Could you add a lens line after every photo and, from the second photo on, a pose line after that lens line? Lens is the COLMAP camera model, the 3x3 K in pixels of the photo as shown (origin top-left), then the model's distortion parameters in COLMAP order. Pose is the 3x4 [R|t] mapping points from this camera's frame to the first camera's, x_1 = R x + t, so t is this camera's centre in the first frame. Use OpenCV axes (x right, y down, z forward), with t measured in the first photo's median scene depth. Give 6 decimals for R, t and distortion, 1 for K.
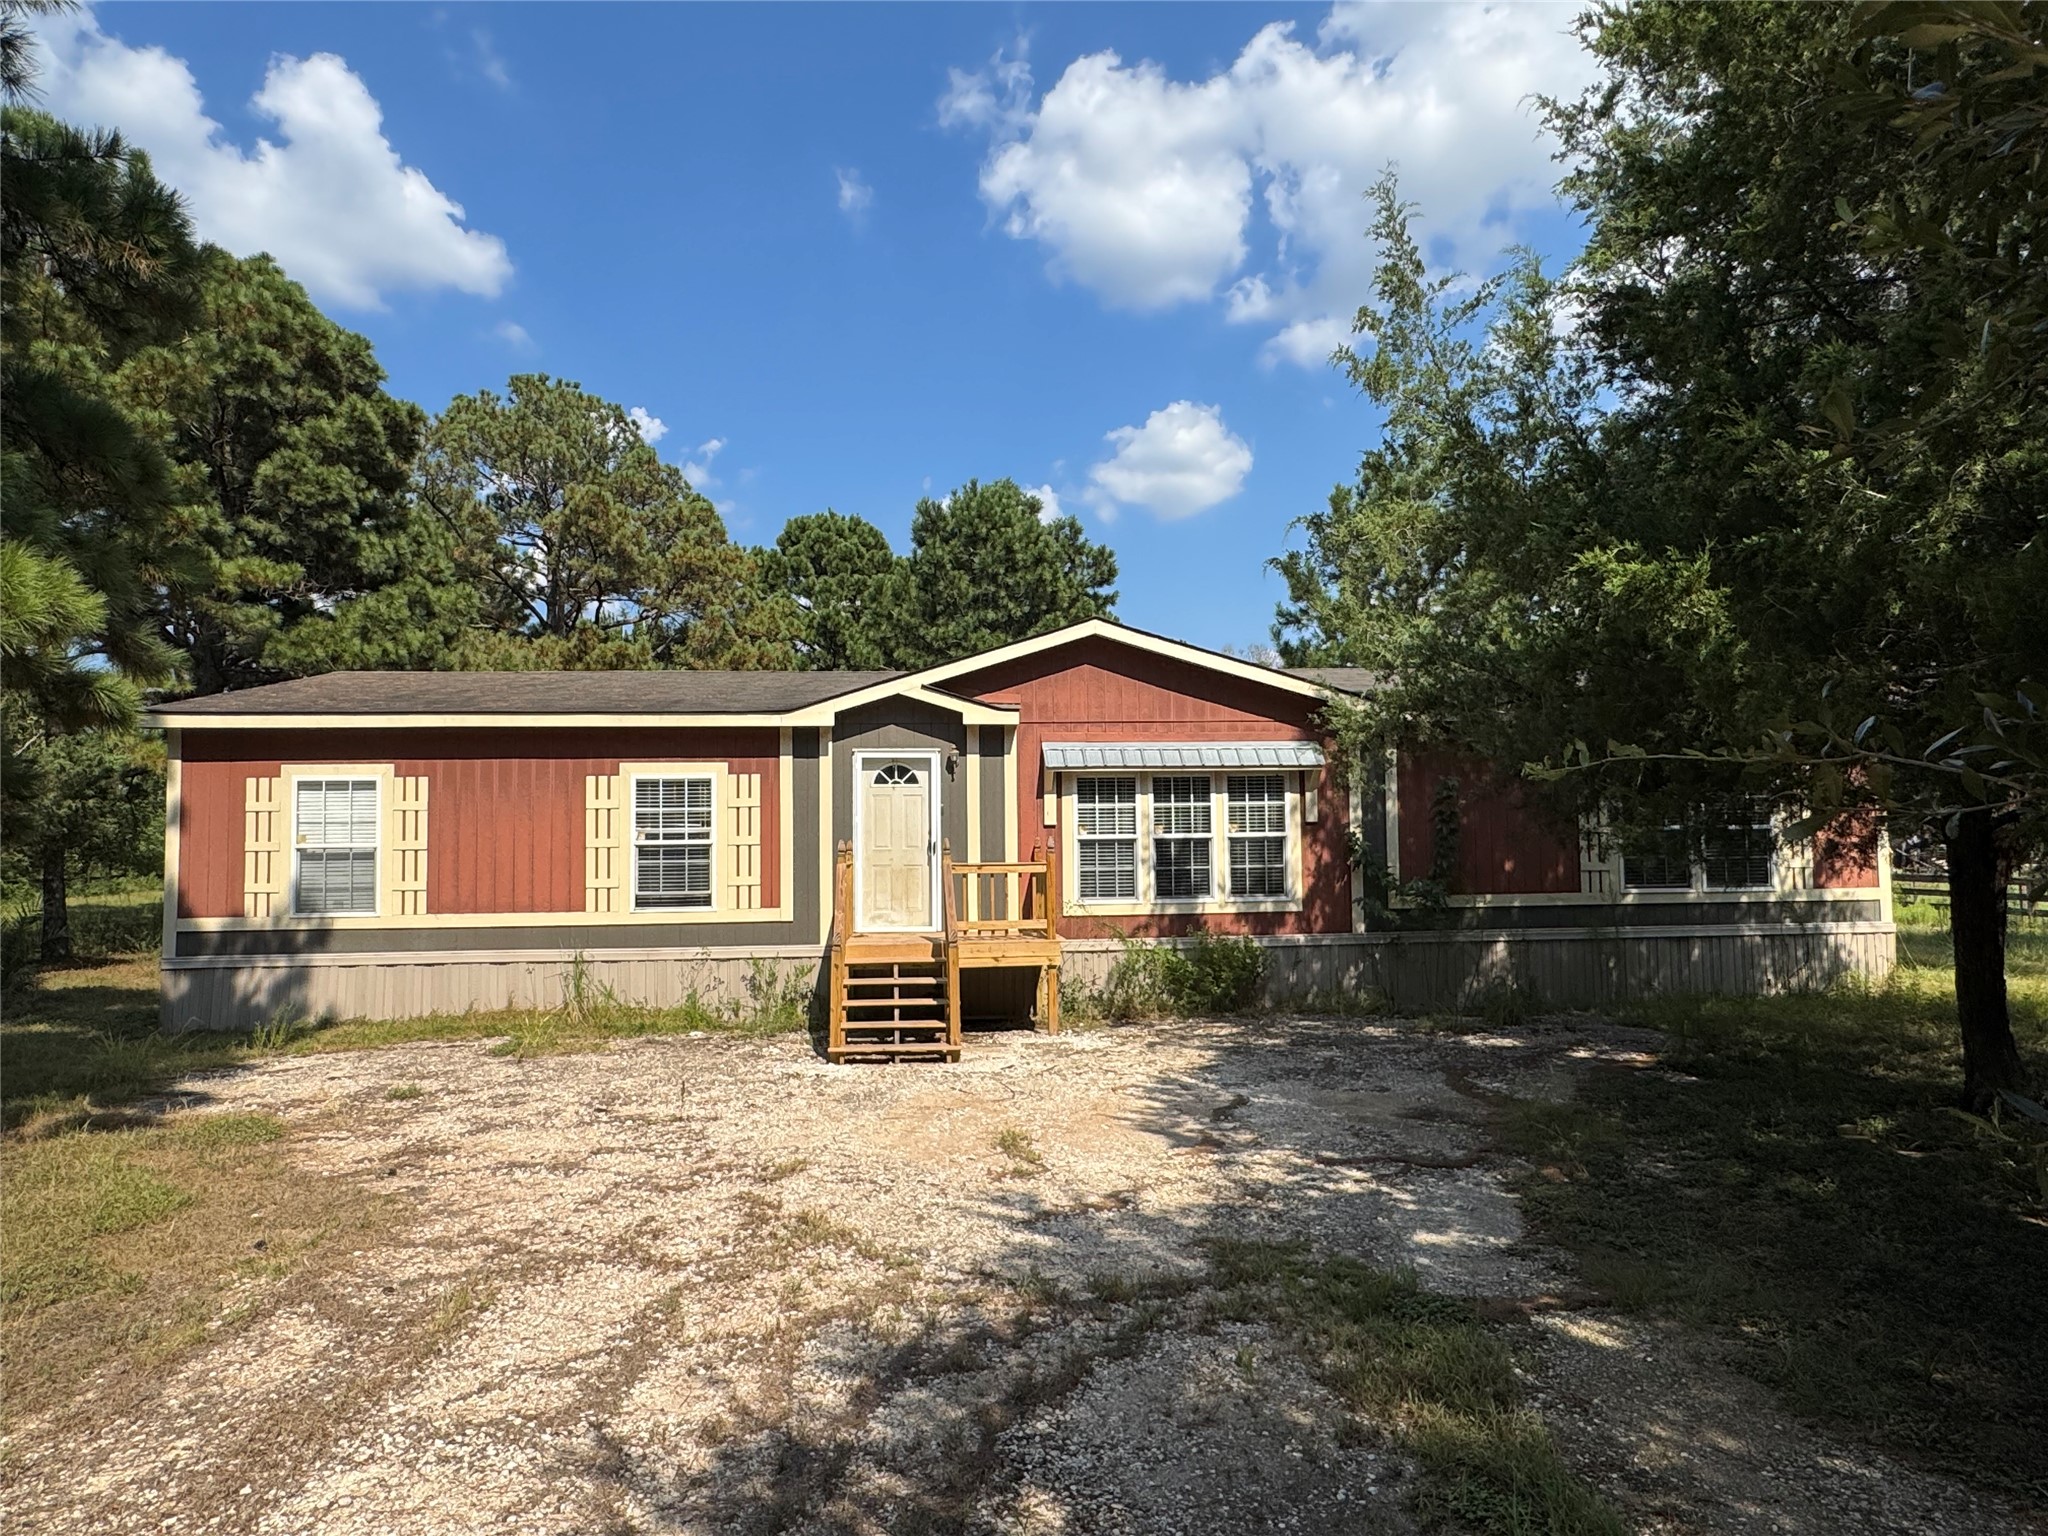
lens RADIAL K [[1277.0, 0, 1023.9], [0, 1277.0, 762.0], [0, 0, 1]] dist [-0.007621, 0.002380]
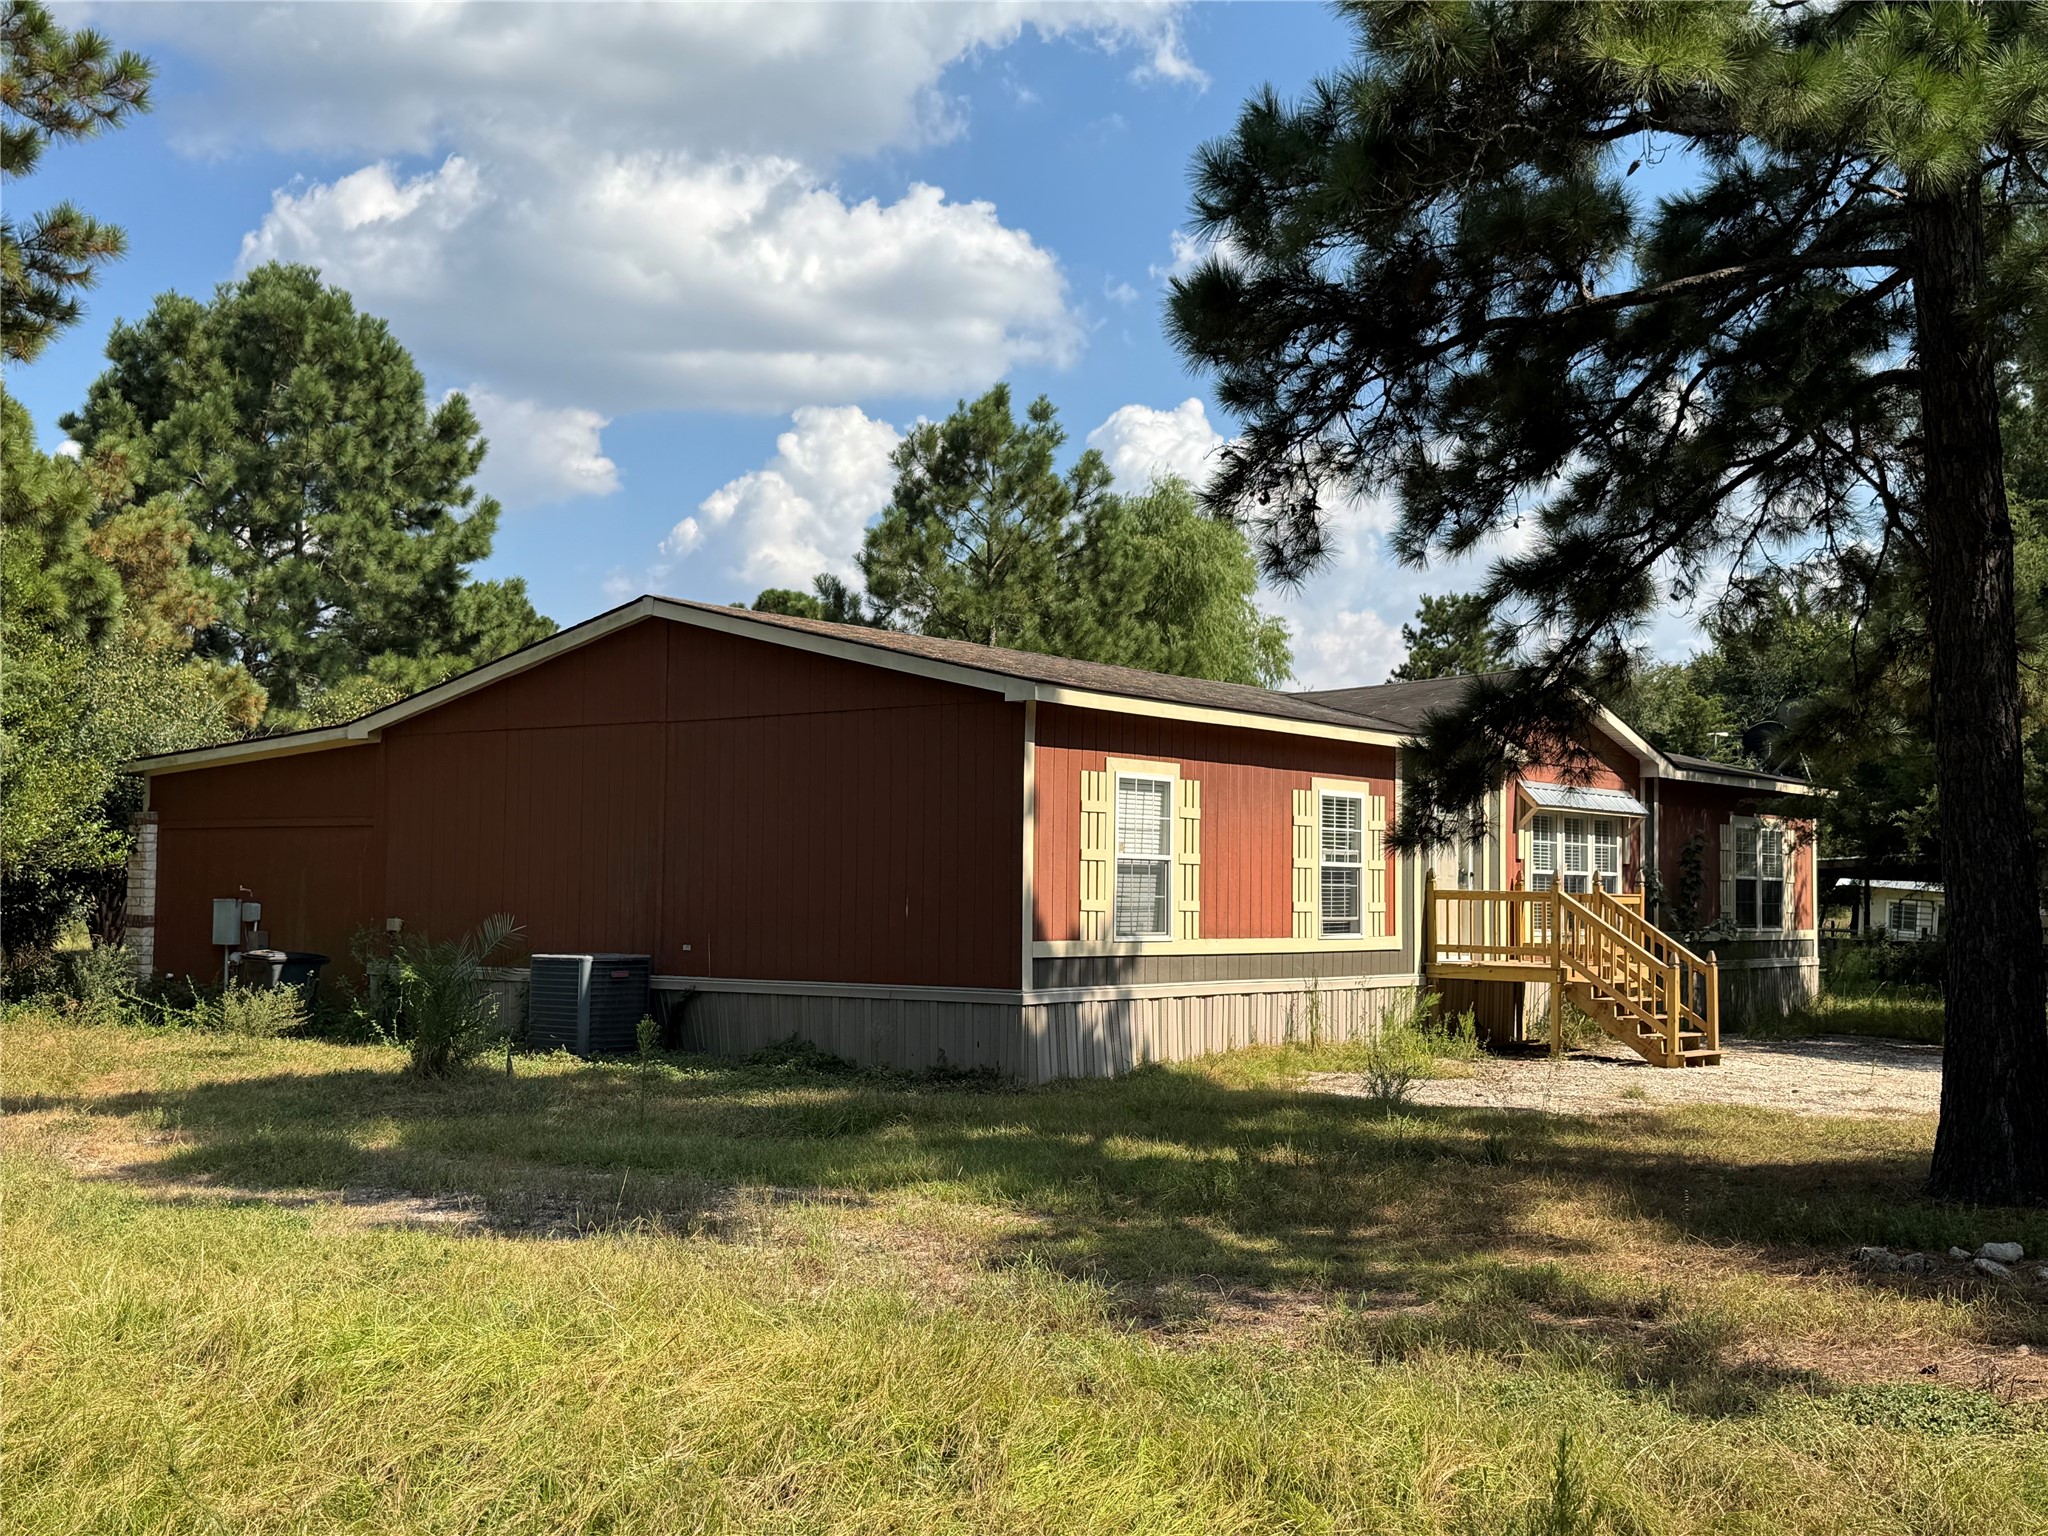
lens RADIAL K [[2132.6, 0, 1007.7], [0, 2132.6, 761.4], [0, 0, 1]] dist [0.068231, 0.000000]
pose [[0.695942, 0.065536, 0.715102, -1.568204], [-0.069003, 0.997322, -0.024246, 0.042216], [-0.714775, -0.032470, 0.698600, 0.083270]]
